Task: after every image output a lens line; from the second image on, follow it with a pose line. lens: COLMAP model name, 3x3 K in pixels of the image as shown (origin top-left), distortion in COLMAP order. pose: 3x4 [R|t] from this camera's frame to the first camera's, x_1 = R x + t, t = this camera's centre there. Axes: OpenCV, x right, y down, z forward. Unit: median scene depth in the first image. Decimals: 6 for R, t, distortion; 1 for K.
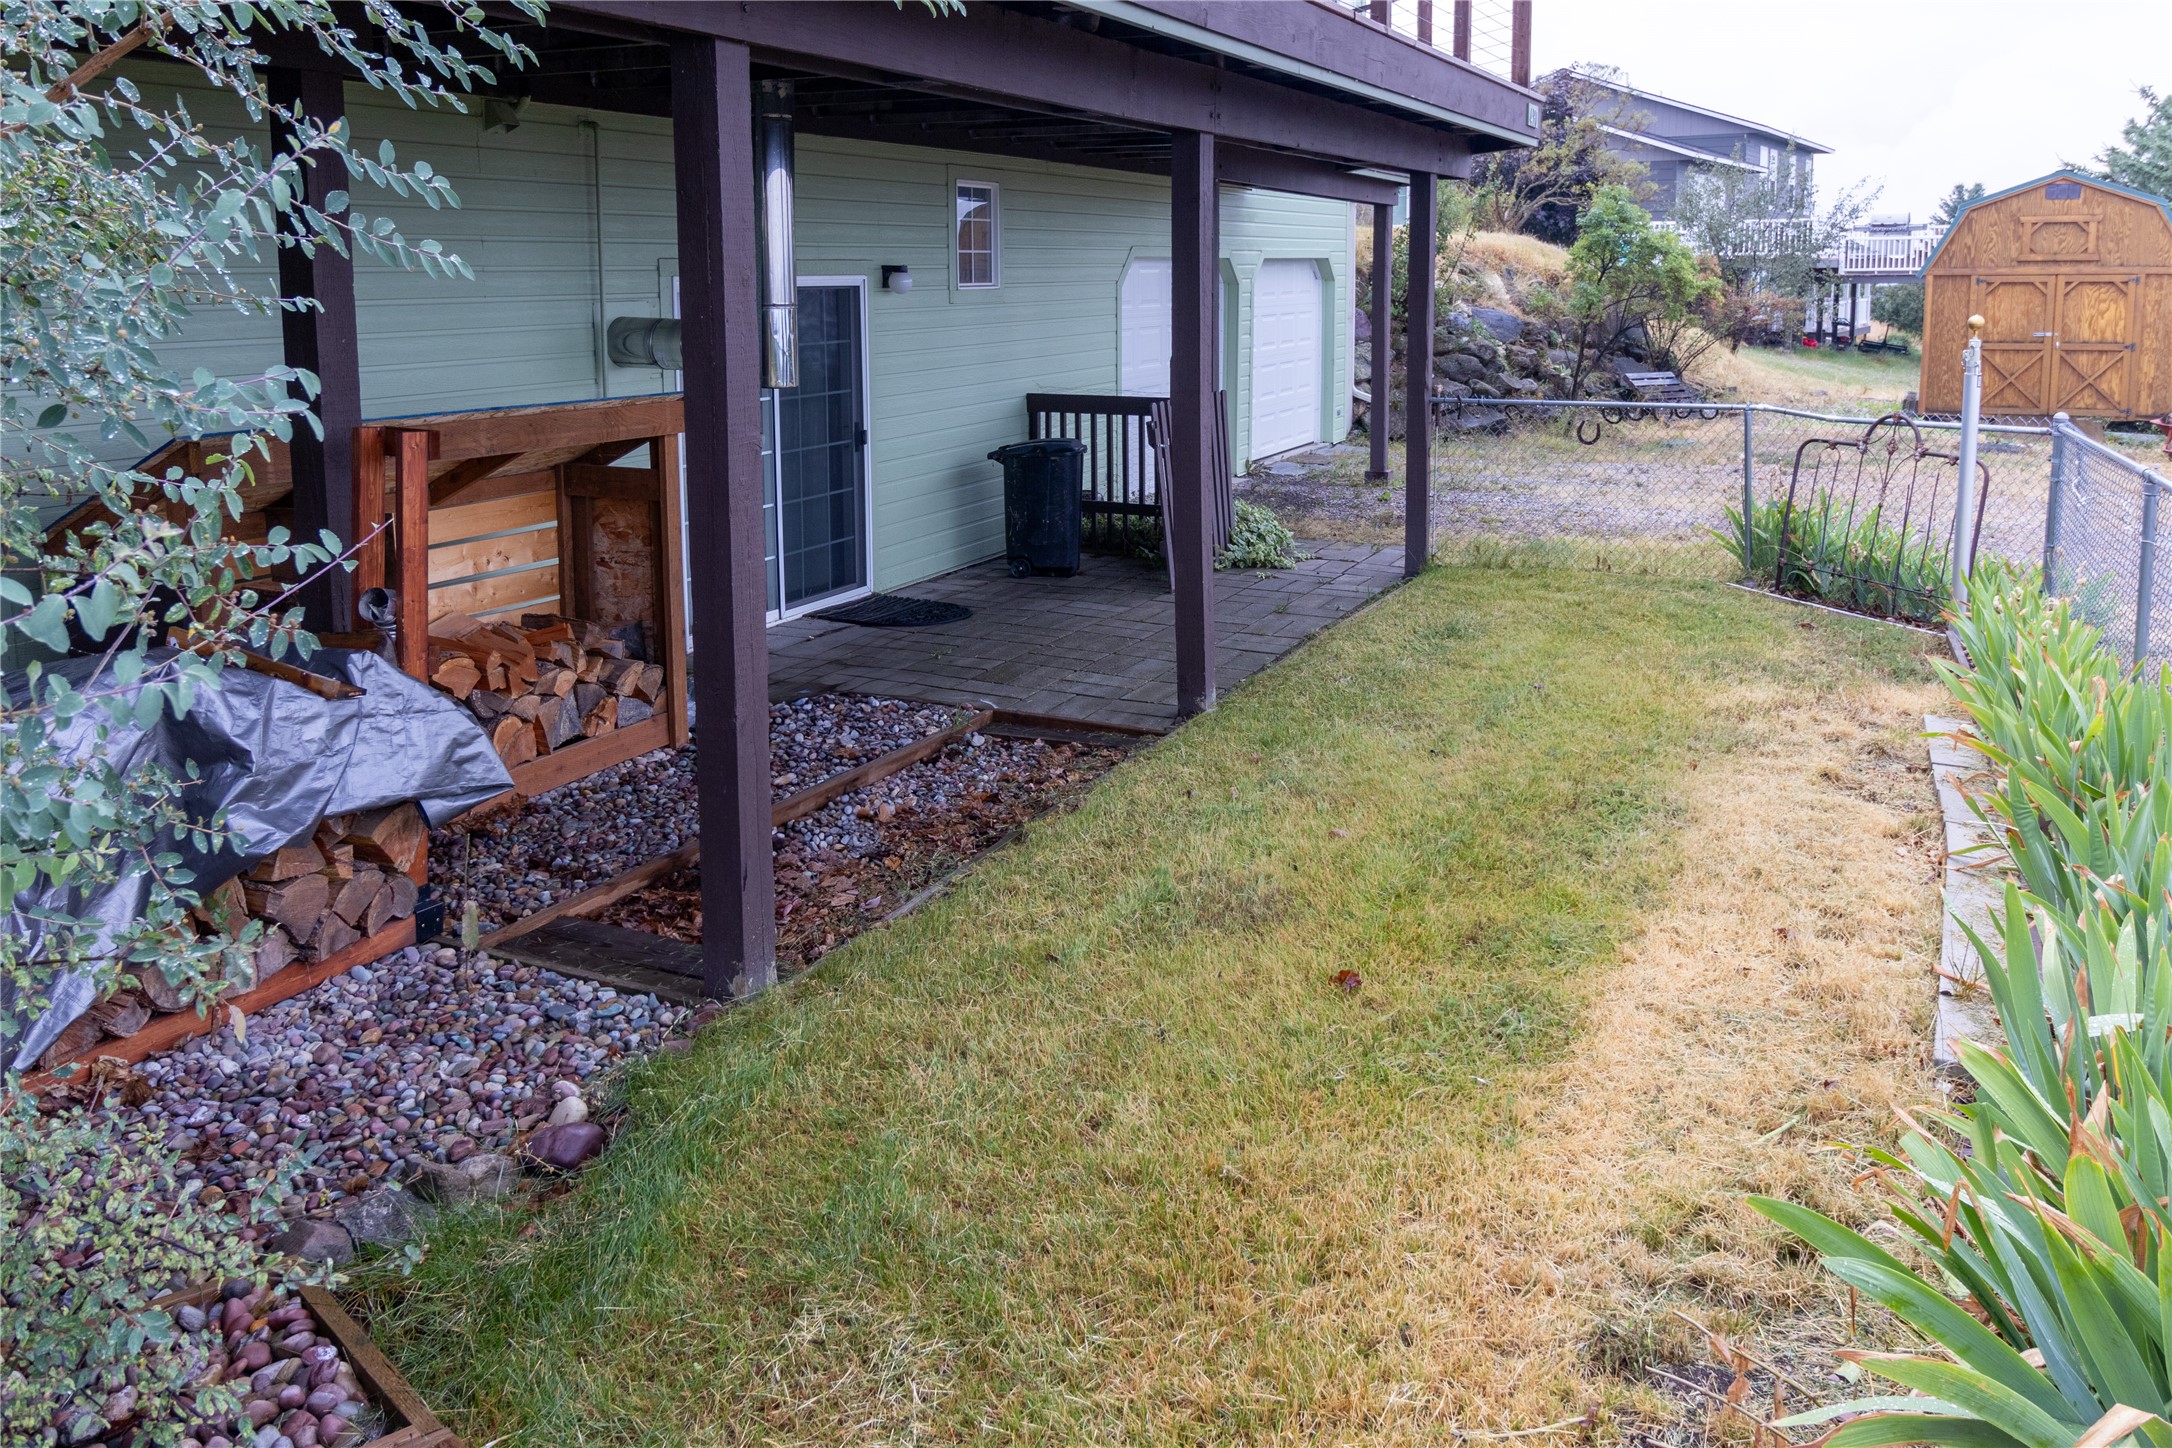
lens RADIAL K [[1893.3, 0, 1085.4], [0, 1893.3, 721.1], [0, 0, 1]] dist [-0.003355, -0.001975]
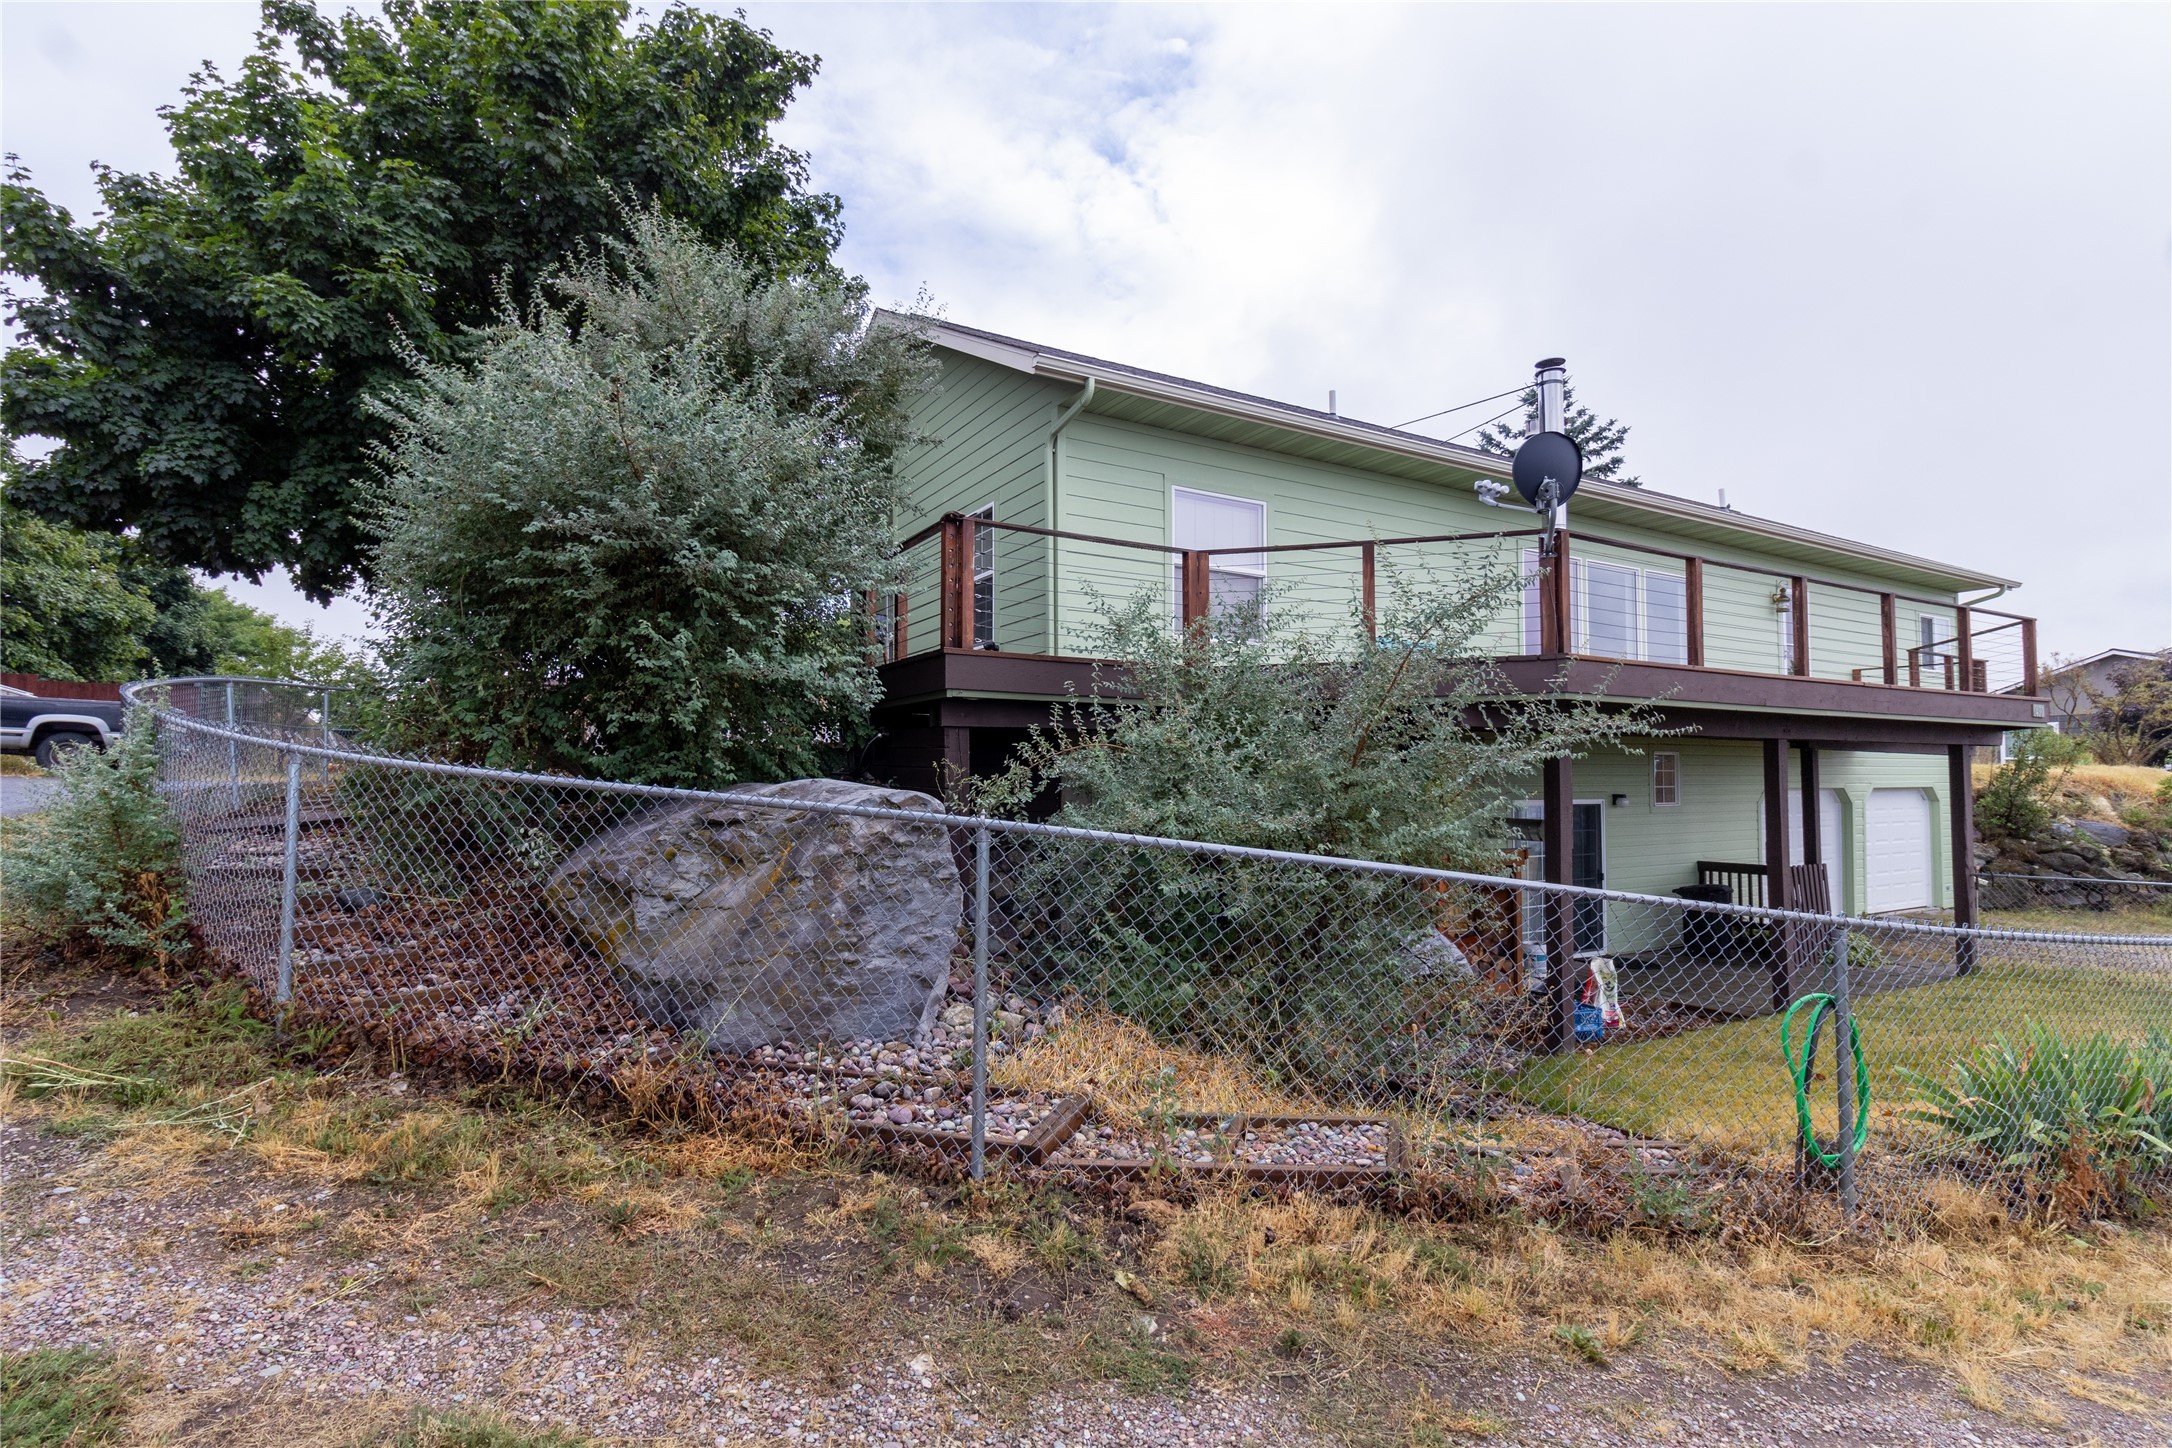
lens RADIAL K [[1088.1, 0, 1093.3], [0, 1088.1, 730.0], [0, 0, 1]] dist [-0.003638, 0.000285]
pose [[0.854819, -0.031458, -0.517971, 0.019404], [-0.119619, 0.959335, -0.255673, 0.048432], [0.504951, 0.280513, 0.816295, -0.209666]]
